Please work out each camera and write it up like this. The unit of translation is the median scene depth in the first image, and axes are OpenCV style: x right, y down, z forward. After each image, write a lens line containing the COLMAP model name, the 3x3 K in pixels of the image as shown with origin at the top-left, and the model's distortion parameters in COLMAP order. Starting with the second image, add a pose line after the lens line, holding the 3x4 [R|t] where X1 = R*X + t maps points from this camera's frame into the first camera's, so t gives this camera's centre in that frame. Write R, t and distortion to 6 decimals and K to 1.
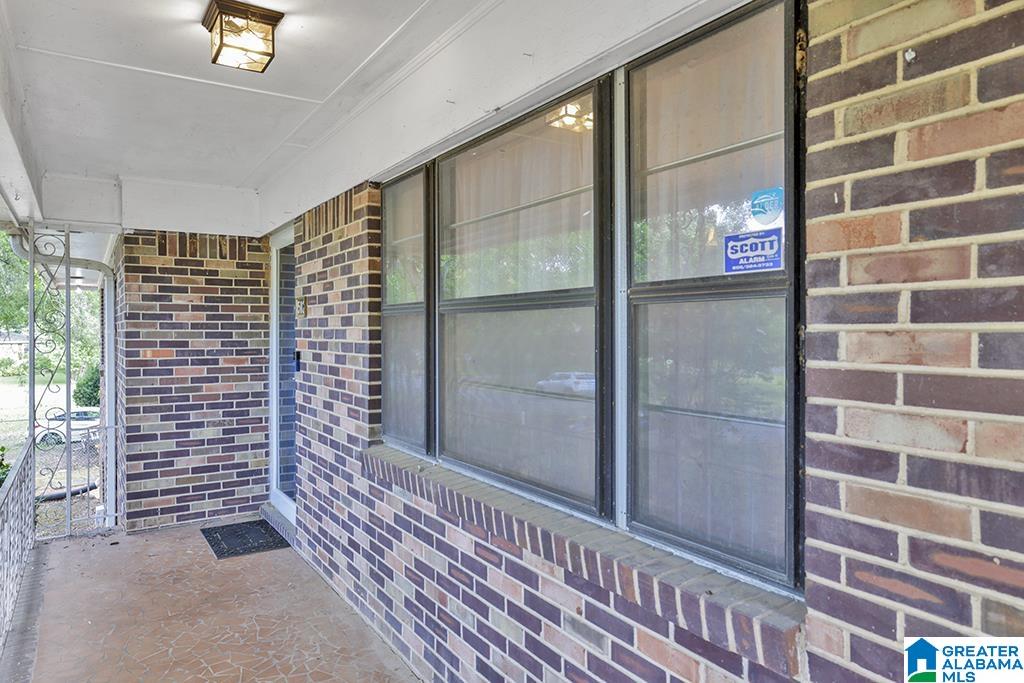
lens RADIAL K [[670.2, 0, 508.5], [0, 670.2, 335.6], [0, 0, 1]] dist [0.005706, 0.000263]
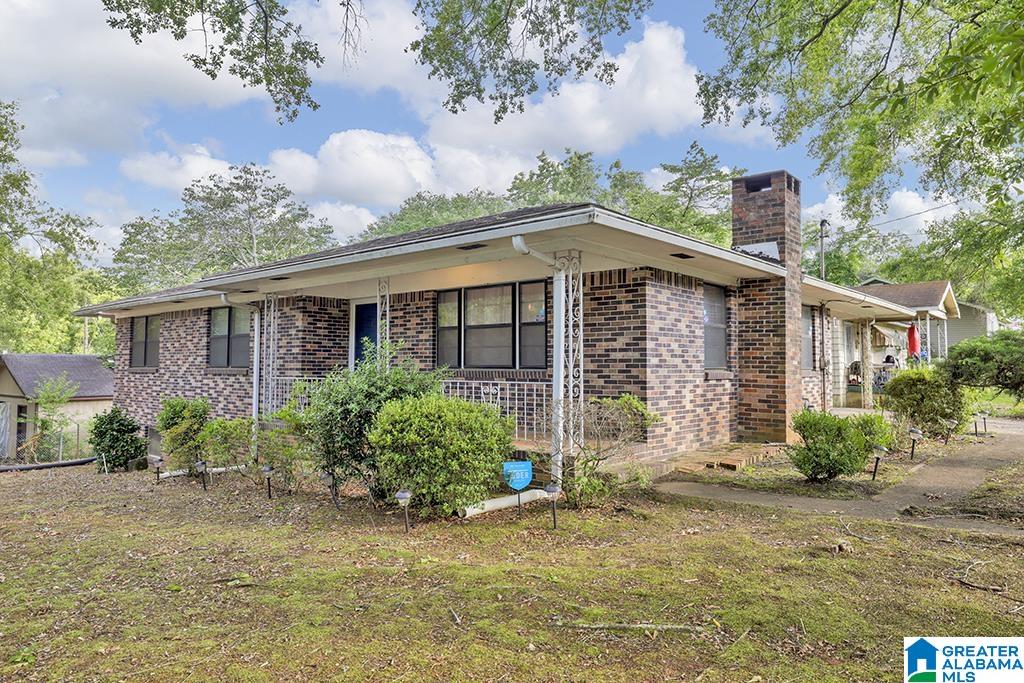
lens RADIAL K [[670.2, 0, 514.1], [0, 670.2, 340.9], [0, 0, 1]] dist [0.005706, 0.000263]
pose [[0.954837, 0.015459, 0.296729, -0.753353], [-0.001378, 0.998865, -0.047606, 0.168295], [-0.297128, 0.045047, 0.953774, -2.133452]]
